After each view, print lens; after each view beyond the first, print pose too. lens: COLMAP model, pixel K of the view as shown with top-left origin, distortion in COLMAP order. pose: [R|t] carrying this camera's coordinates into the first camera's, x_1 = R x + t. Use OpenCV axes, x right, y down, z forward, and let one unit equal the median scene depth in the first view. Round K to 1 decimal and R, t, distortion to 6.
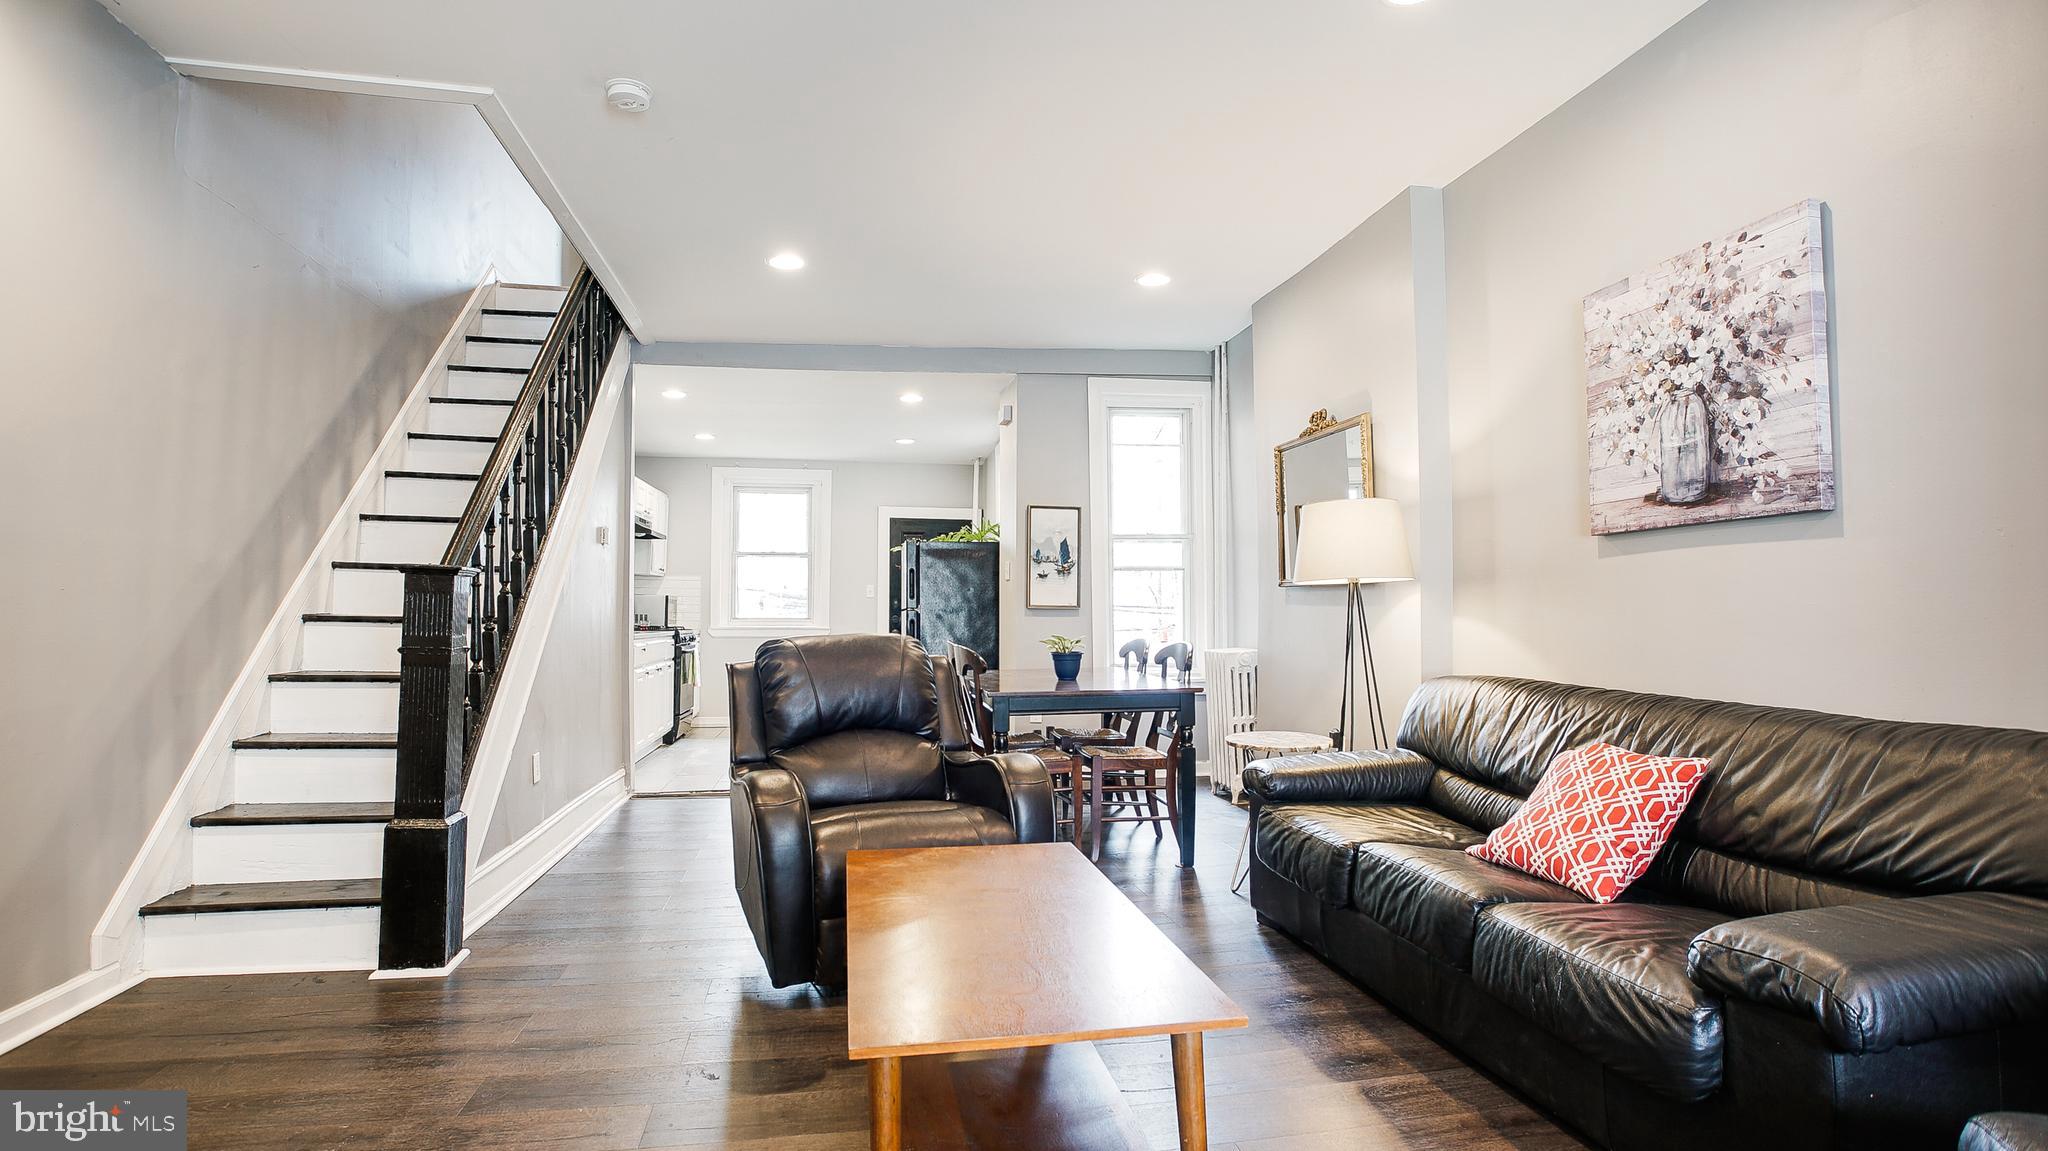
lens RADIAL K [[1038.9, 0, 999.7], [0, 1038.9, 585.1], [0, 0, 1]] dist [-0.017886, 0.000702]
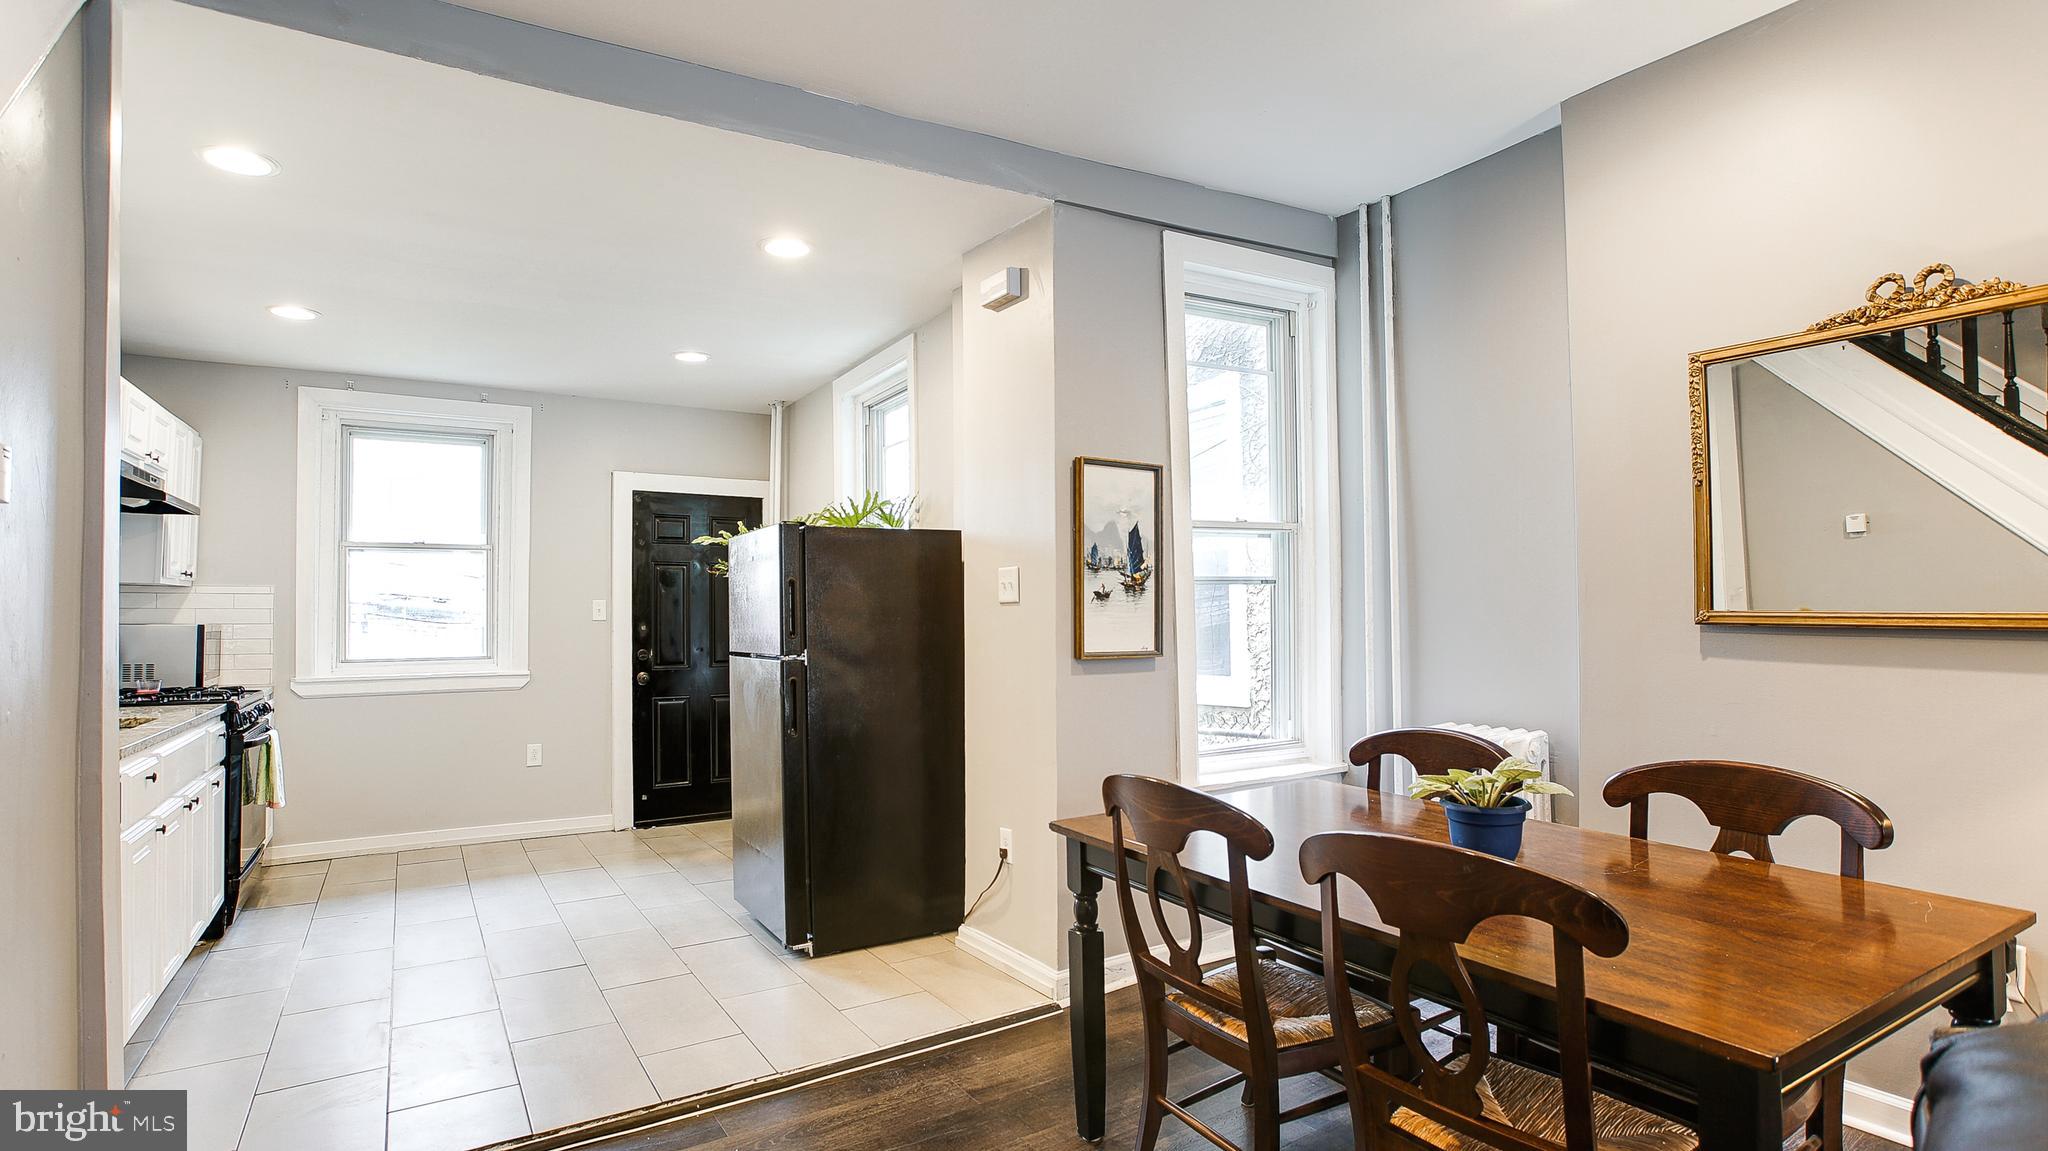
lens RADIAL K [[1016.1, 0, 1017.5], [0, 1016.1, 589.1], [0, 0, 1]] dist [-0.076448, 0.046083]
pose [[0.921164, -0.001787, 0.389170, -0.418376], [-0.000392, 0.999985, 0.005520, -0.032143], [-0.389174, -0.005237, 0.921149, 1.192772]]
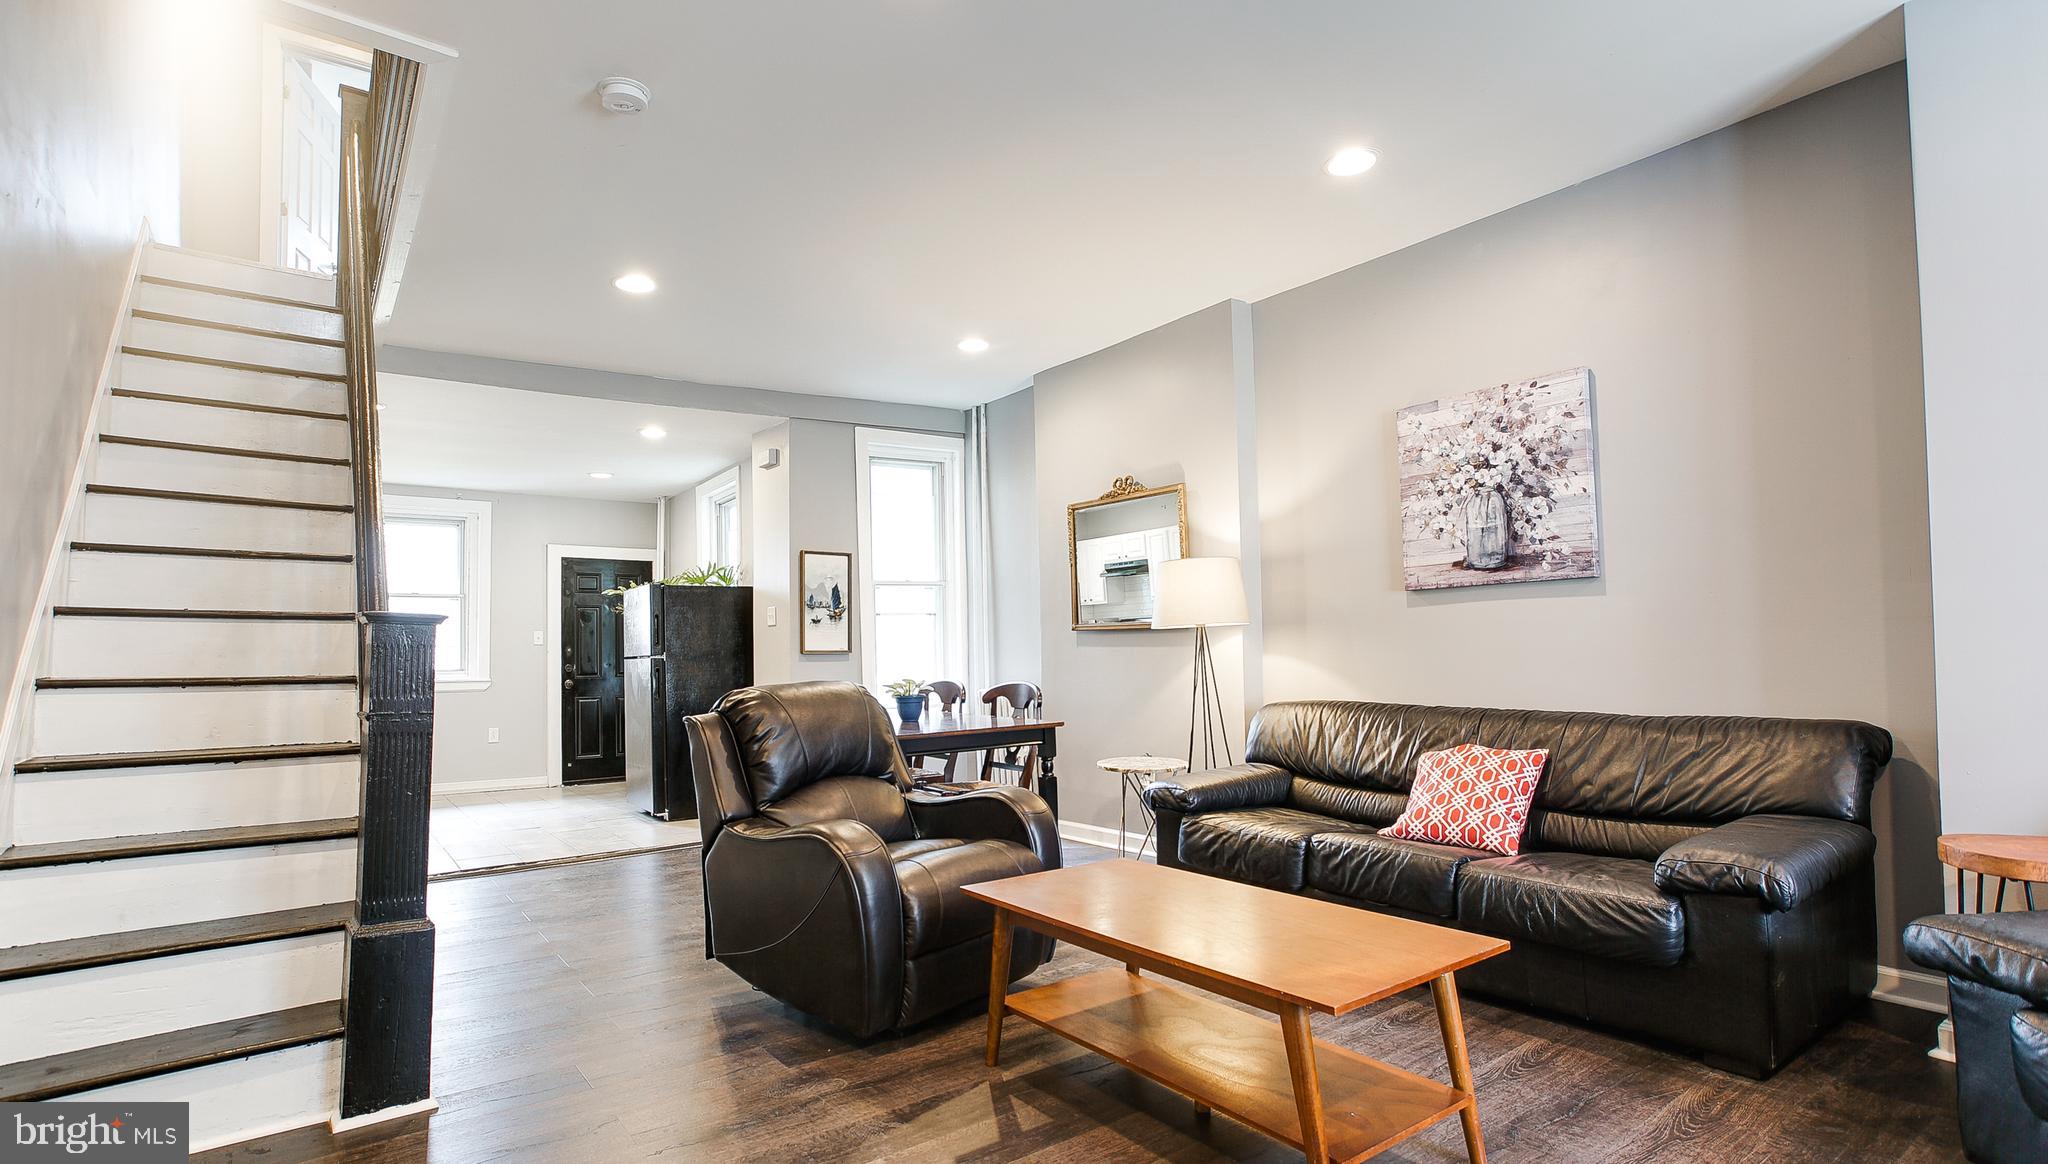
lens RADIAL K [[1043.7, 0, 1015.6], [0, 1043.7, 621.3], [0, 0, 1]] dist [-0.029210, 0.000486]
pose [[0.895647, -0.003191, 0.444755, -0.504362], [0.006053, 0.999969, -0.005015, -0.005376], [-0.444725, 0.007183, 0.895638, 0.029915]]
